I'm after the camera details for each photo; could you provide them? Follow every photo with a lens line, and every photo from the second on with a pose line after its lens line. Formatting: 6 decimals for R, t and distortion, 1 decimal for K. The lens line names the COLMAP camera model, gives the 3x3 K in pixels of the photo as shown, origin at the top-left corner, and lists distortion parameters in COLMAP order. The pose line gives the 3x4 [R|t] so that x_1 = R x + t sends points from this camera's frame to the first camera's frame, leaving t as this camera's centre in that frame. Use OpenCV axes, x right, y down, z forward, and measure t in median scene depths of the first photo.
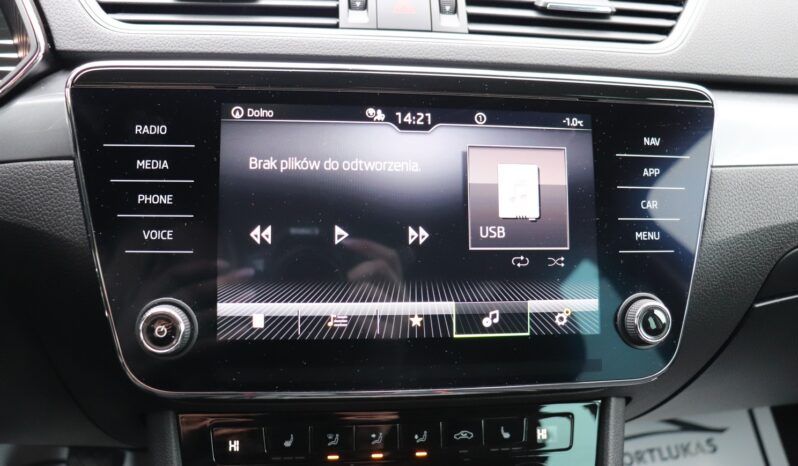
lens RADIAL K [[681.5, 0, 398.0], [0, 681.5, 226.0], [0, 0, 1]] dist [-0.150528, 0.104240]
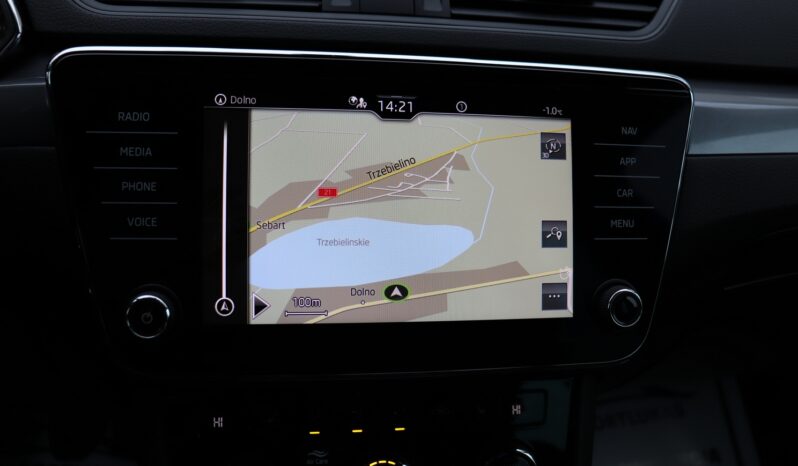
lens RADIAL K [[681.5, 0, 397.6], [0, 681.5, 228.3], [0, 0, 1]] dist [-0.150528, 0.104240]
pose [[0.999427, 0.007303, 0.033055, -0.006050], [-0.009446, 0.997831, 0.065151, -0.043038], [-0.032507, -0.065426, 0.997328, -0.017924]]
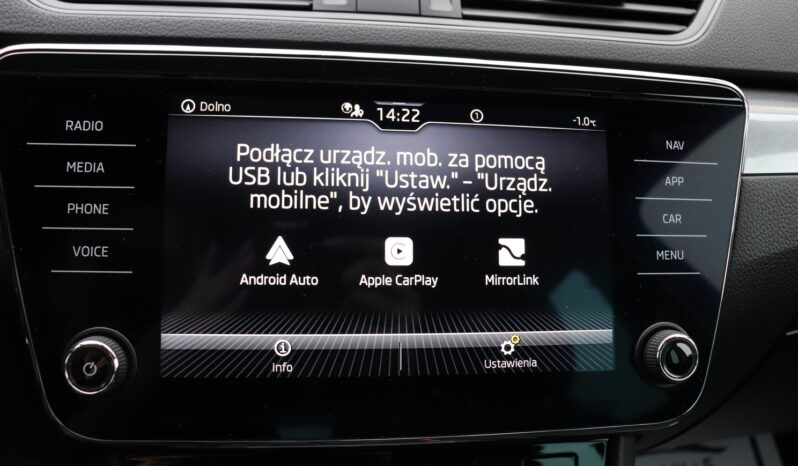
lens RADIAL K [[681.5, 0, 392.3], [0, 681.5, 228.0], [0, 0, 1]] dist [-0.150528, 0.104240]
pose [[0.999888, 0.007424, 0.012992, 0.006219], [-0.007383, 0.999968, -0.003227, -0.015001], [-0.013016, 0.003130, 0.999910, 0.155100]]
